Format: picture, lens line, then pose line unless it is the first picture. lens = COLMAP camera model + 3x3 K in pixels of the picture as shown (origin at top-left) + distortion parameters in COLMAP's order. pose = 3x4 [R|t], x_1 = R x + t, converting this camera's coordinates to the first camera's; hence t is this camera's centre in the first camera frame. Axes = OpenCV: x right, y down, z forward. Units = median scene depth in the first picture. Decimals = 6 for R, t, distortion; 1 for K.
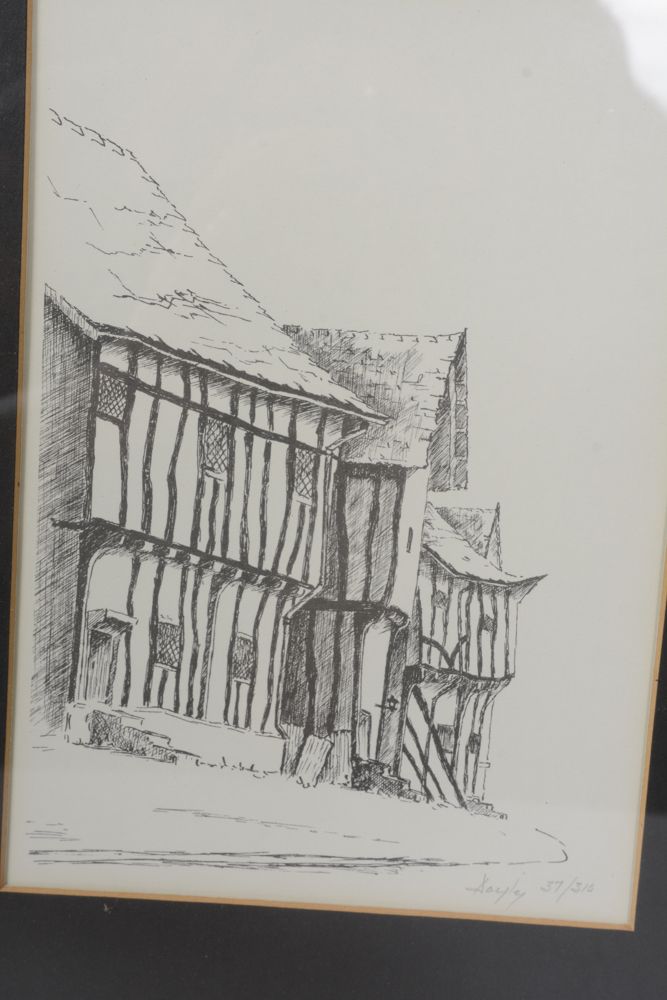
lens RADIAL K [[1521.0, 0, 331.1], [0, 1521.0, 497.7], [0, 0, 1]] dist [0.083969, 0.000000]
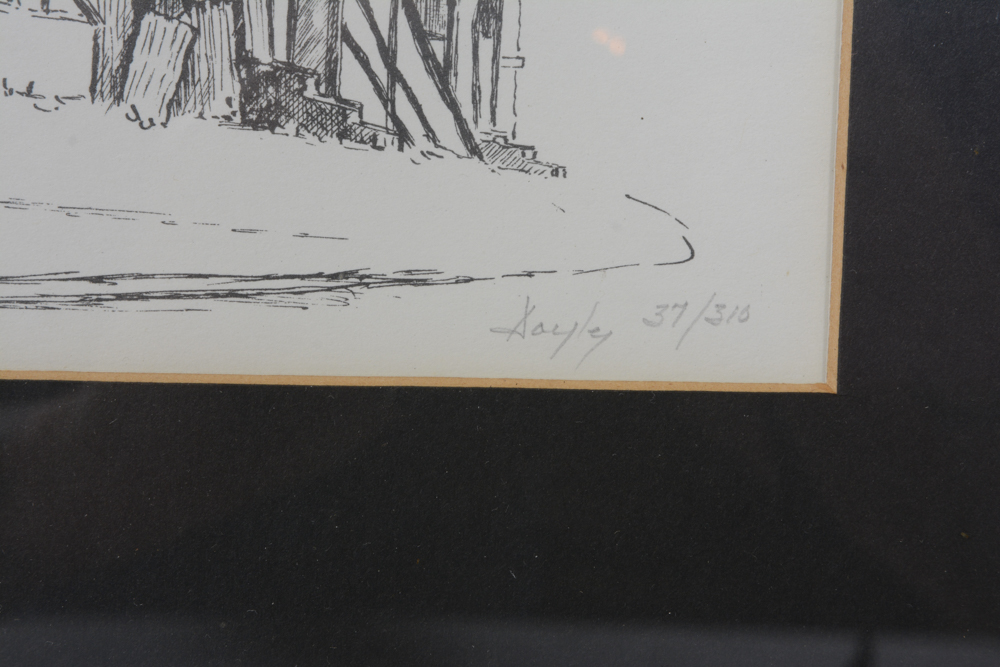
lens RADIAL K [[1521.0, 0, 494.2], [0, 1521.0, 332.2], [0, 0, 1]] dist [0.083969, 0.000000]
pose [[0.998861, -0.047309, 0.006231, 0.087327], [0.047631, 0.996379, -0.070432, 0.293755], [-0.002876, 0.070649, 0.997497, 0.522025]]
